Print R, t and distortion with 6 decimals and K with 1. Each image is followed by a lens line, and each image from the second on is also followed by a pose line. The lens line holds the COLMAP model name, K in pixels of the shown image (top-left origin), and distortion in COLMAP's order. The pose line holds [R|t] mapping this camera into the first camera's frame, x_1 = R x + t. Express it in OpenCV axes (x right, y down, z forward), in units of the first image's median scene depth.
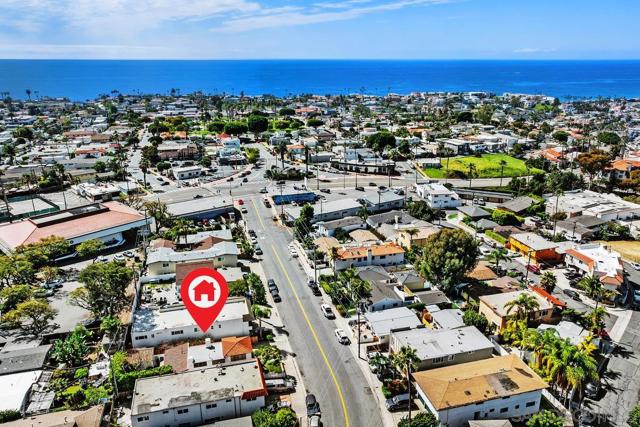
lens RADIAL K [[444.7, 0, 320.0], [0, 444.7, 213.5], [0, 0, 1]] dist [-0.008275, -0.003479]
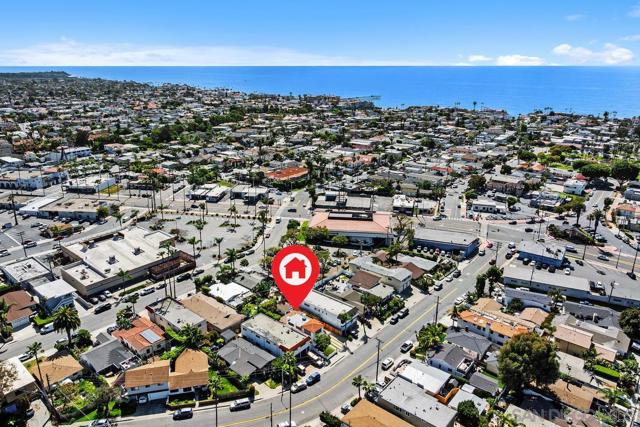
lens RADIAL K [[444.7, 0, 320.0], [0, 444.7, 213.5], [0, 0, 1]] dist [-0.008275, -0.003479]
pose [[0.564527, 0.260396, -0.783264, 0.412543], [-0.266496, 0.955615, 0.125620, -0.124305], [0.781210, 0.137820, 0.608865, -0.001786]]
